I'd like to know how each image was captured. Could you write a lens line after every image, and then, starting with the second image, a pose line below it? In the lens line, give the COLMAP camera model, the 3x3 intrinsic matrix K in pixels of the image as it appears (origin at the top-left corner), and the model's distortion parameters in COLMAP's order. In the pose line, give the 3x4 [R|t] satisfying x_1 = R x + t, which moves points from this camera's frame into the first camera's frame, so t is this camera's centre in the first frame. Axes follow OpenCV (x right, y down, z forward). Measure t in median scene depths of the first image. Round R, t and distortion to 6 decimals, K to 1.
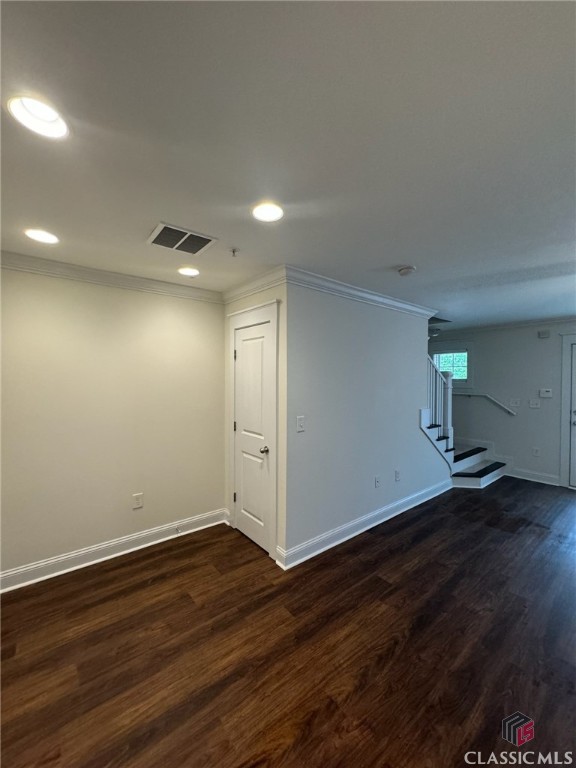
lens RADIAL K [[306.4, 0, 288.0], [0, 306.4, 384.0], [0, 0, 1]] dist [0.000900, -0.000019]
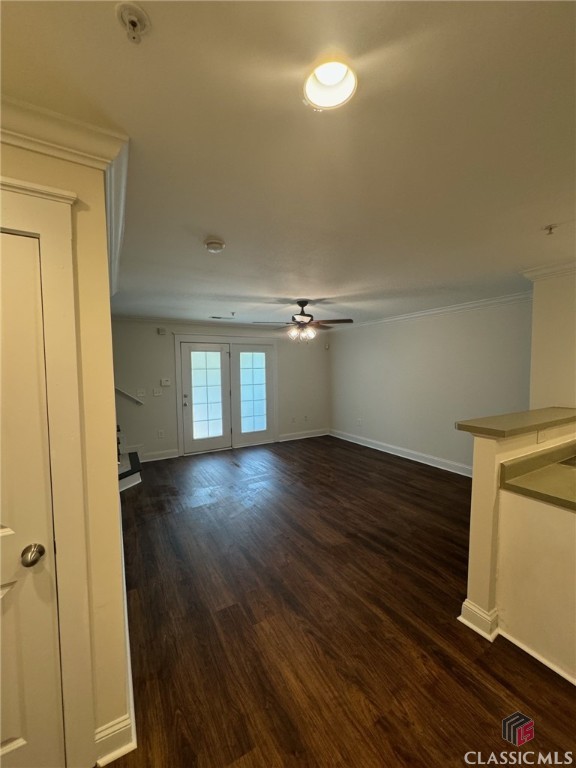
lens RADIAL K [[306.4, 0, 288.0], [0, 306.4, 384.0], [0, 0, 1]] dist [0.000900, -0.000019]
pose [[0.156801, -0.059062, 0.985863, -0.280403], [0.031111, 0.998010, 0.054841, -0.014540], [-0.987140, 0.022072, 0.158327, 0.412242]]
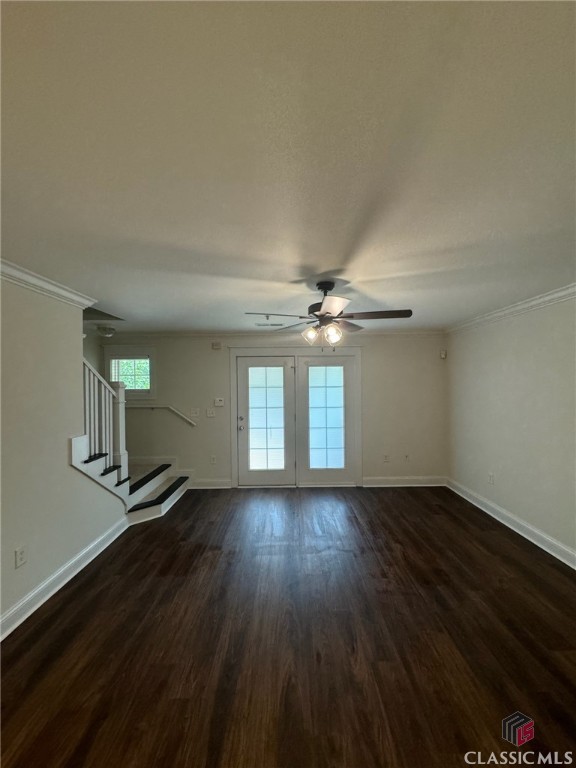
lens RADIAL K [[306.4, 0, 288.0], [0, 306.4, 384.0], [0, 0, 1]] dist [0.000900, -0.000019]
pose [[0.625305, -0.010646, 0.780308, 0.200237], [0.026986, 0.999604, -0.007988, -0.019200], [-0.779914, 0.026053, 0.625344, 0.187212]]
